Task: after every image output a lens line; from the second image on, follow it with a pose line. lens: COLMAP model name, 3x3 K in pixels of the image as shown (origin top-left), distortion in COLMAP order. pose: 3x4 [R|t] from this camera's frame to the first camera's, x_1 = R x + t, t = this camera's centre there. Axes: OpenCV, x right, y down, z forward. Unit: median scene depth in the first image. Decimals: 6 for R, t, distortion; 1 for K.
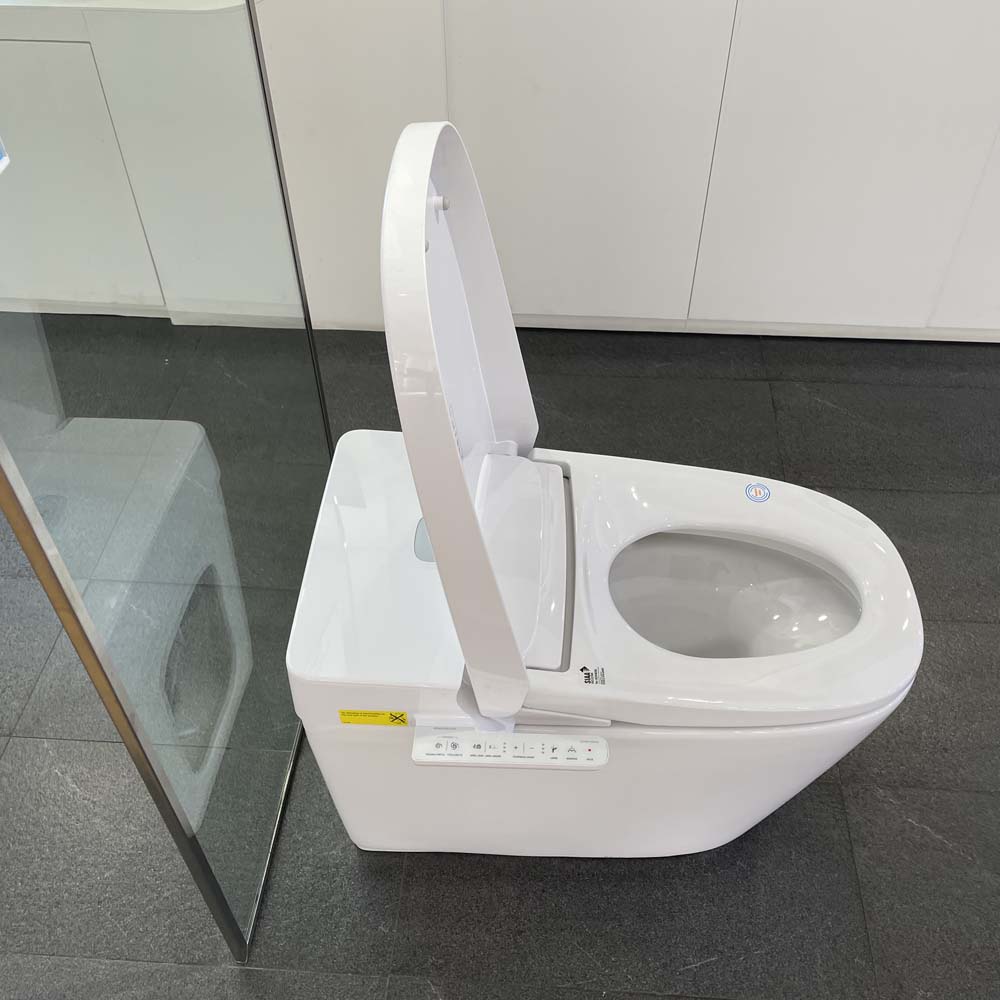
lens RADIAL K [[1016.8, 0, 508.6], [0, 1016.8, 499.4], [0, 0, 1]] dist [0.029754, 0.000000]
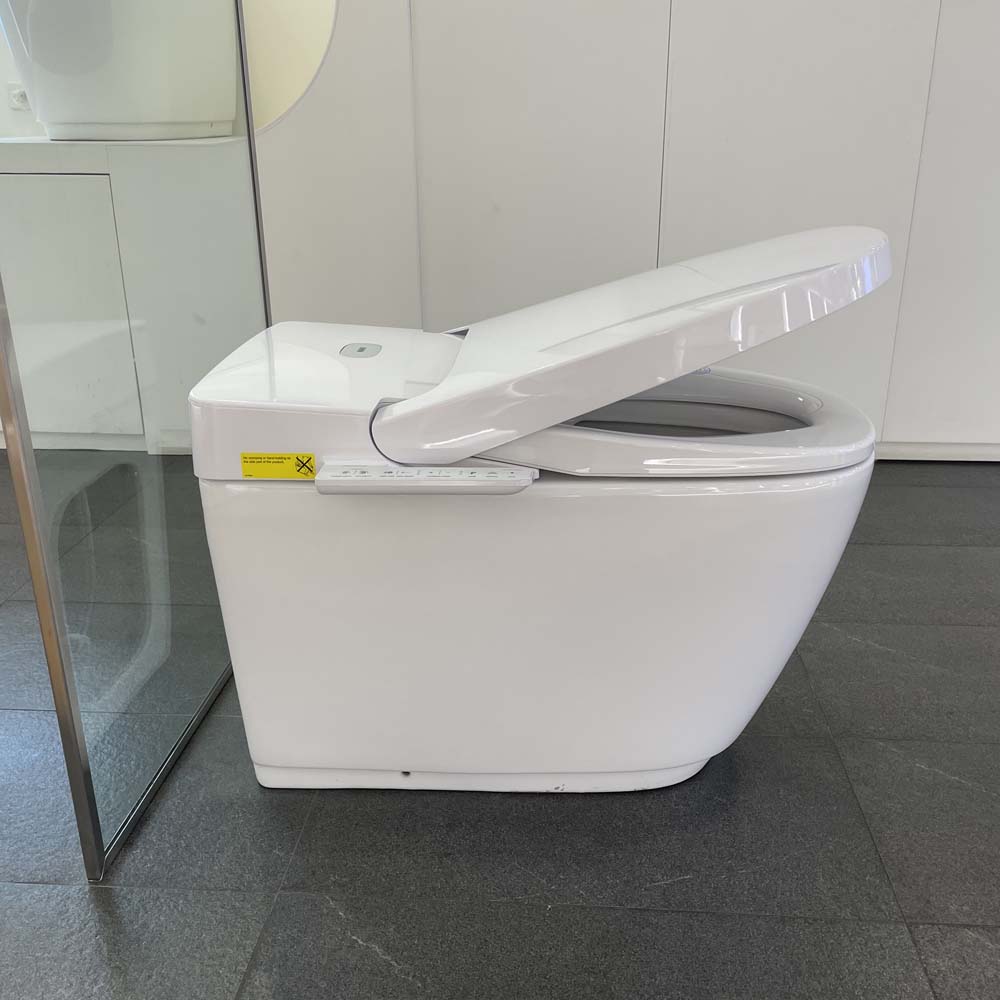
lens RADIAL K [[1016.8, 0, 503.7], [0, 1016.8, 493.7], [0, 0, 1]] dist [0.029754, 0.000000]
pose [[0.999974, 0.000661, -0.007141, 0.061693], [-0.003585, 0.908495, -0.417879, 0.504306], [0.006211, 0.417894, 0.908474, 0.151216]]
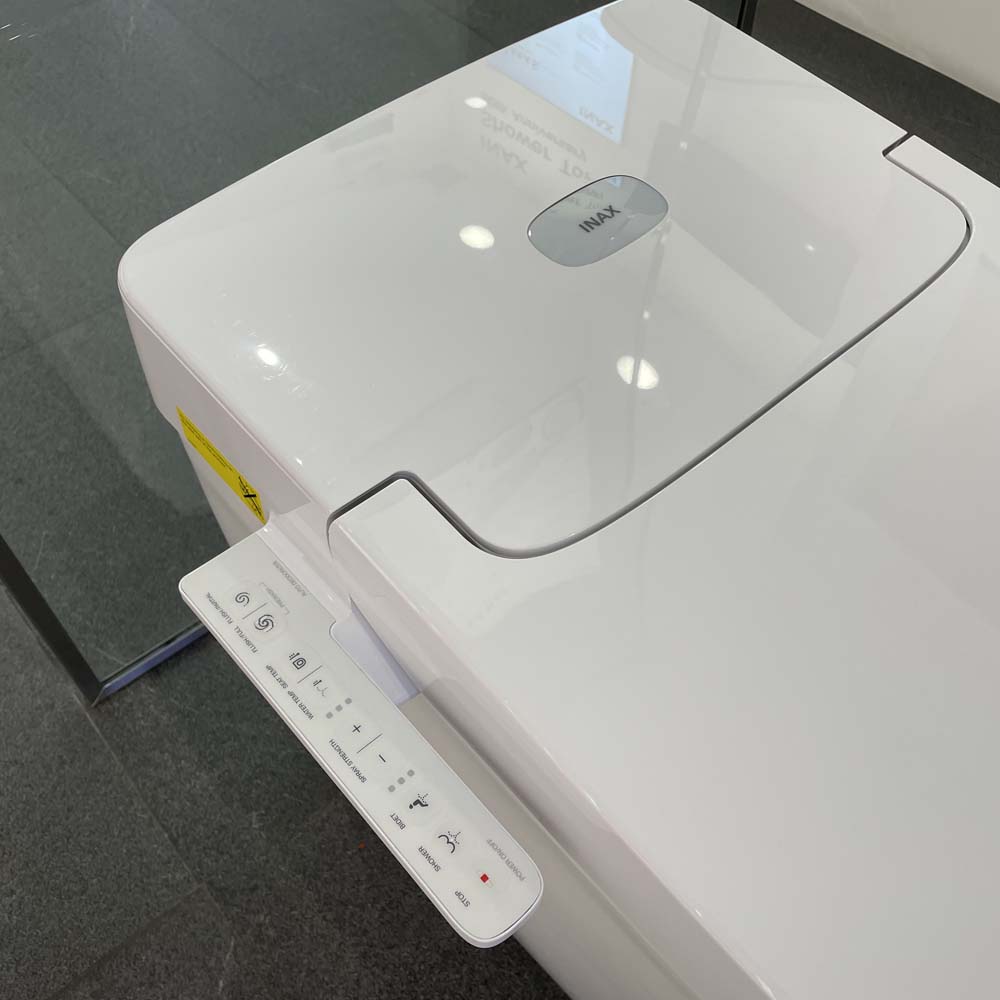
lens RADIAL K [[1016.8, 0, 491.3], [0, 1016.8, 503.1], [0, 0, 1]] dist [0.029754, 0.000000]
pose [[0.694845, 0.580256, -0.424844, 0.121578], [-0.516623, 0.813709, 0.266418, 0.039322], [0.500290, 0.034365, 0.865175, 0.551155]]
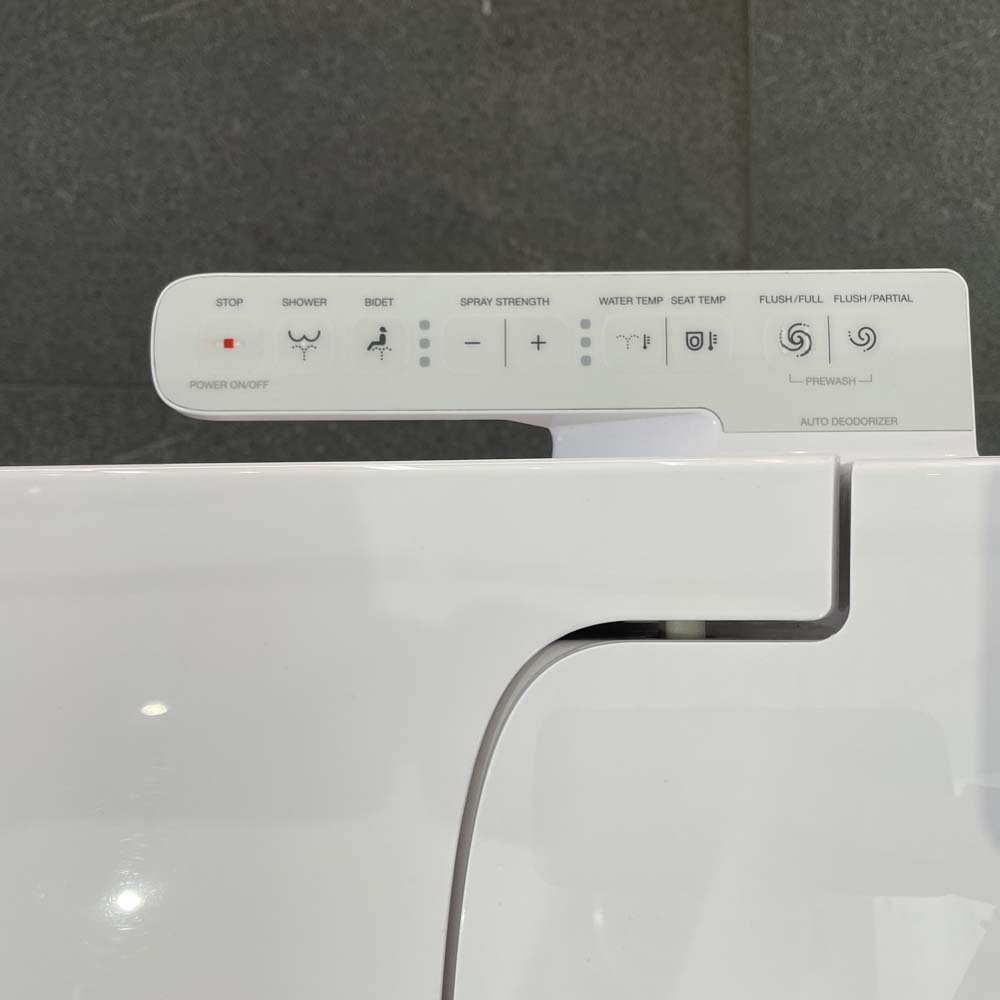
lens RADIAL K [[1016.8, 0, 490.8], [0, 1016.8, 500.5], [0, 0, 1]] dist [0.029754, 0.000000]
pose [[-0.998525, 0.054272, 0.001701, 0.015723], [-0.032496, -0.622386, 0.782036, 0.028047], [0.043501, 0.780827, 0.623231, 0.697272]]
